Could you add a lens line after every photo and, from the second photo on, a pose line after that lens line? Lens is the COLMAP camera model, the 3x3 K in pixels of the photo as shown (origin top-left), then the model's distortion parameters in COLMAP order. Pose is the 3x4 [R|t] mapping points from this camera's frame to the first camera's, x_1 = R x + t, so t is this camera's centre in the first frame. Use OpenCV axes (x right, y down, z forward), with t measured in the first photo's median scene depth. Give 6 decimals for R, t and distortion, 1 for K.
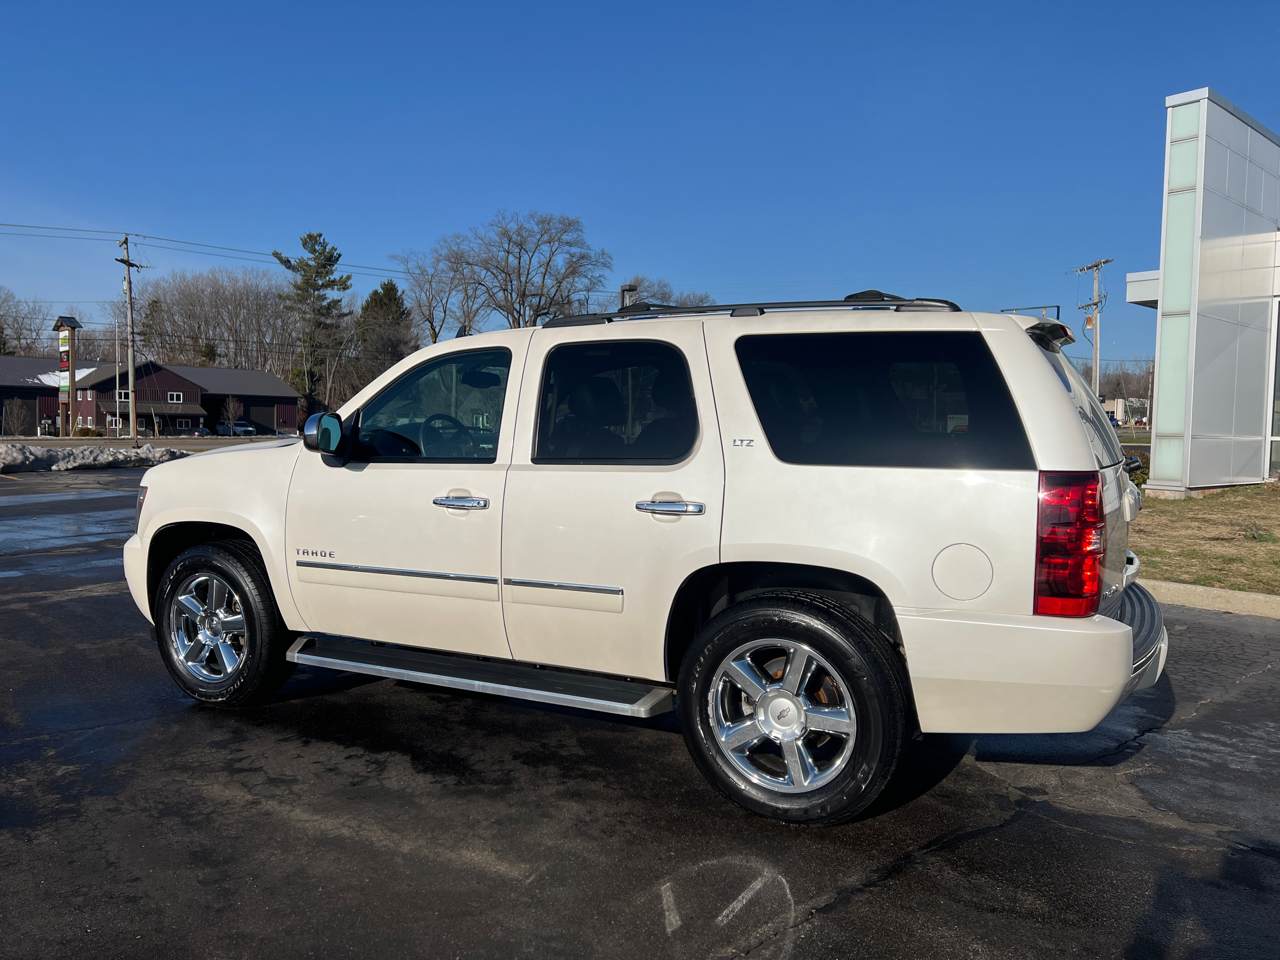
lens RADIAL K [[955.1, 0, 636.2], [0, 955.1, 483.2], [0, 0, 1]] dist [0.068286, -0.075811]
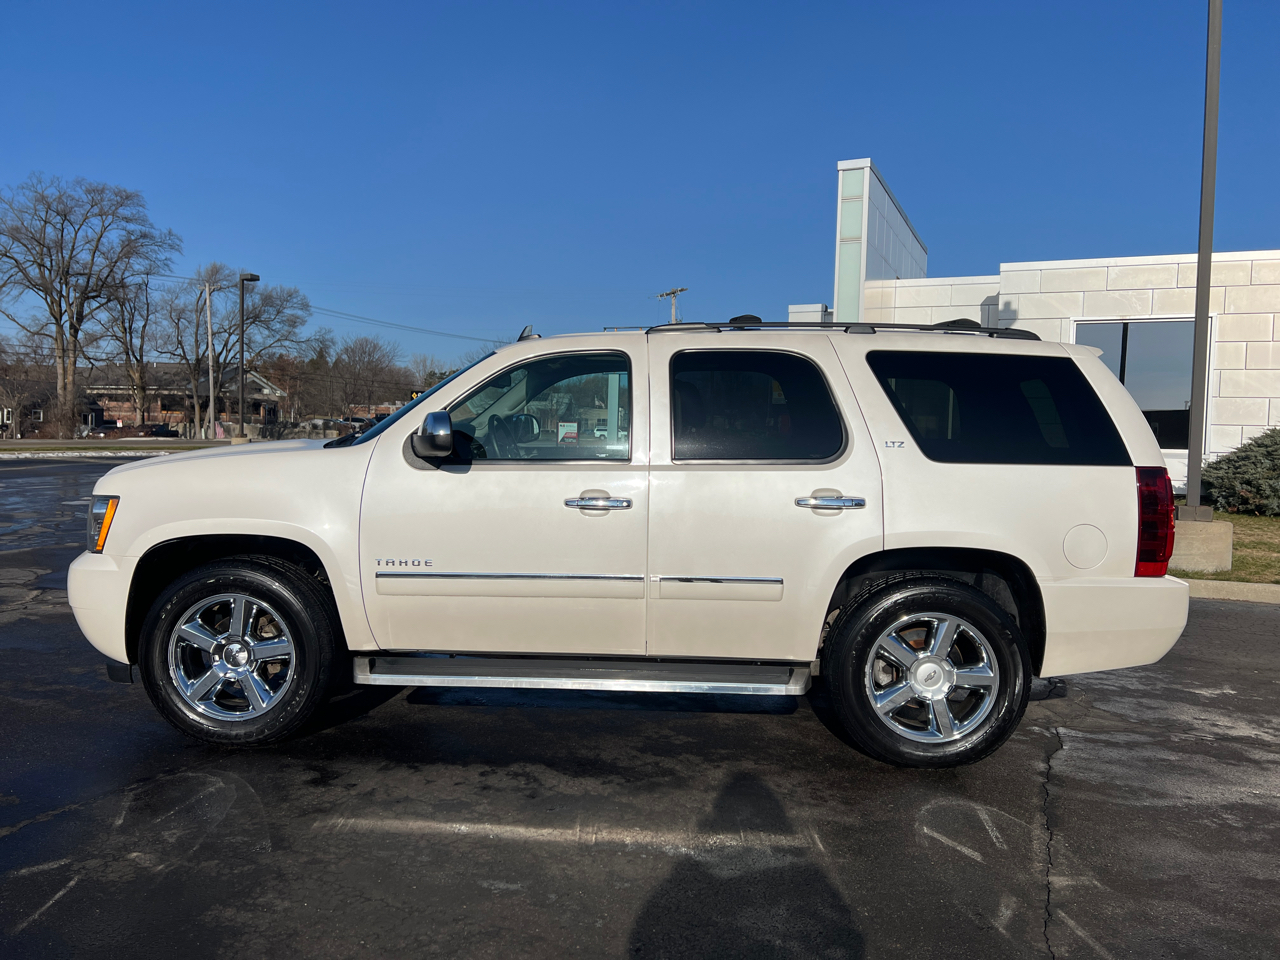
lens RADIAL K [[955.1, 0, 636.2], [0, 955.1, 483.2], [0, 0, 1]] dist [0.068286, -0.075811]
pose [[0.905121, -0.012809, 0.424961, -0.583096], [0.015091, 0.999884, -0.002004, 0.001651], [-0.424886, 0.008227, 0.905209, 0.077809]]
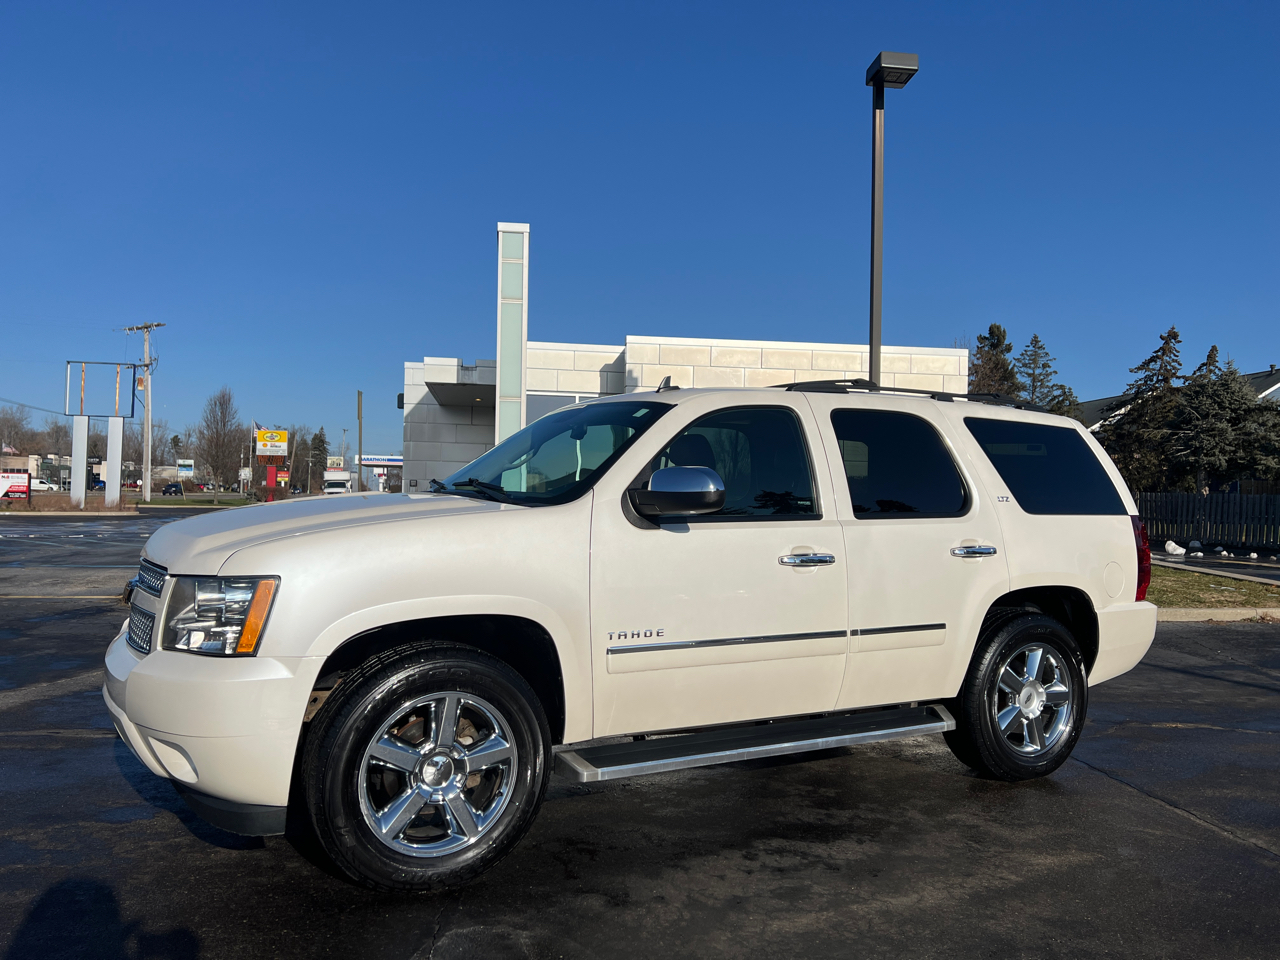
lens RADIAL K [[955.1, 0, 636.2], [0, 955.1, 483.2], [0, 0, 1]] dist [0.068286, -0.075811]
pose [[0.554466, 0.013256, 0.832101, -1.132461], [0.040434, 0.998263, -0.042846, -0.023930], [-0.831224, 0.057402, 0.552967, 0.603670]]
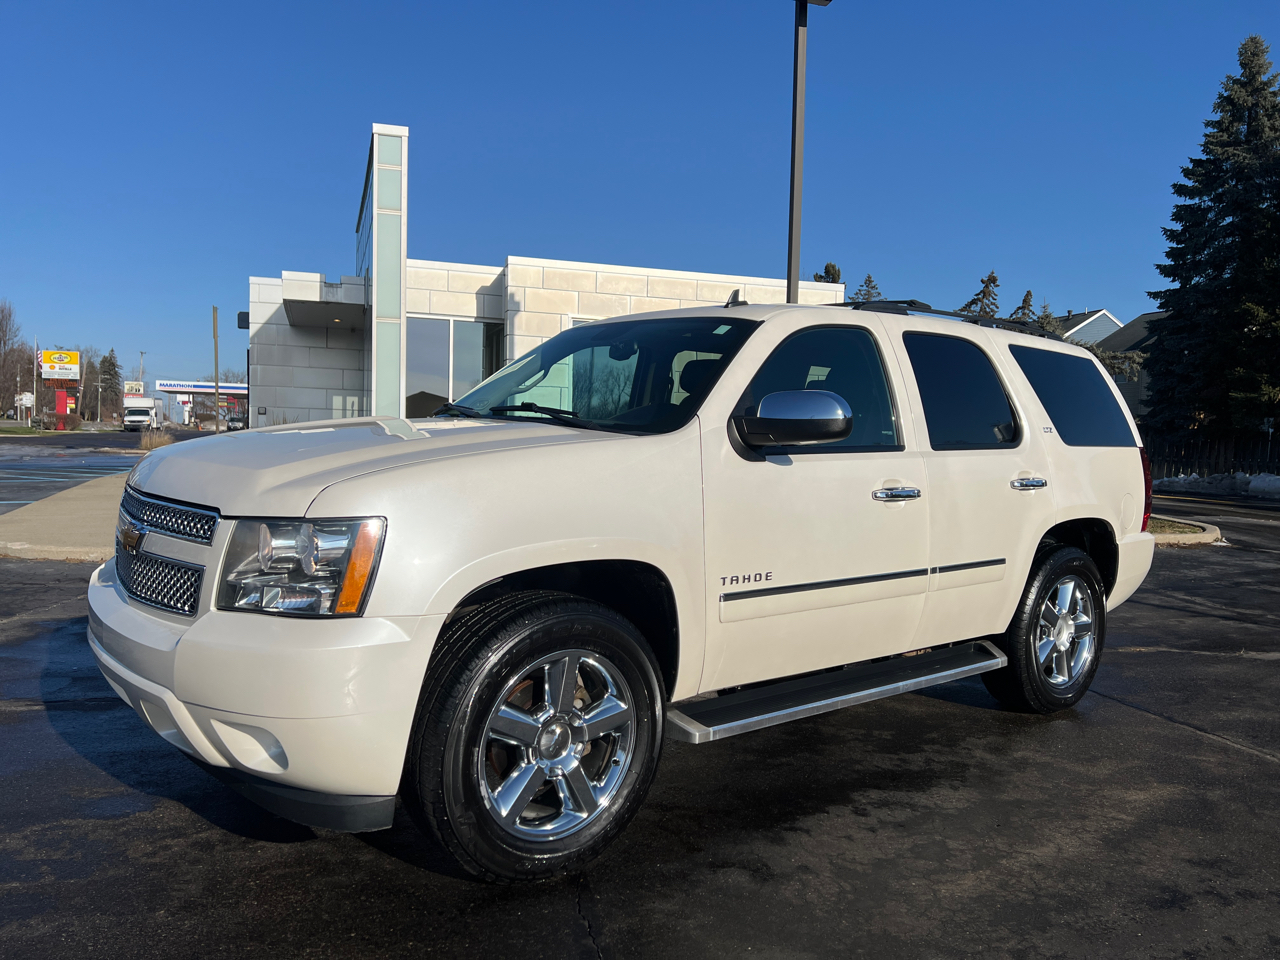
lens RADIAL K [[955.1, 0, 636.2], [0, 955.1, 483.2], [0, 0, 1]] dist [0.068286, -0.075811]
pose [[0.397825, -0.046920, 0.916261, -1.150913], [0.037881, 0.998680, 0.034694, -0.031746], [-0.916679, 0.020906, 0.399077, 0.876139]]
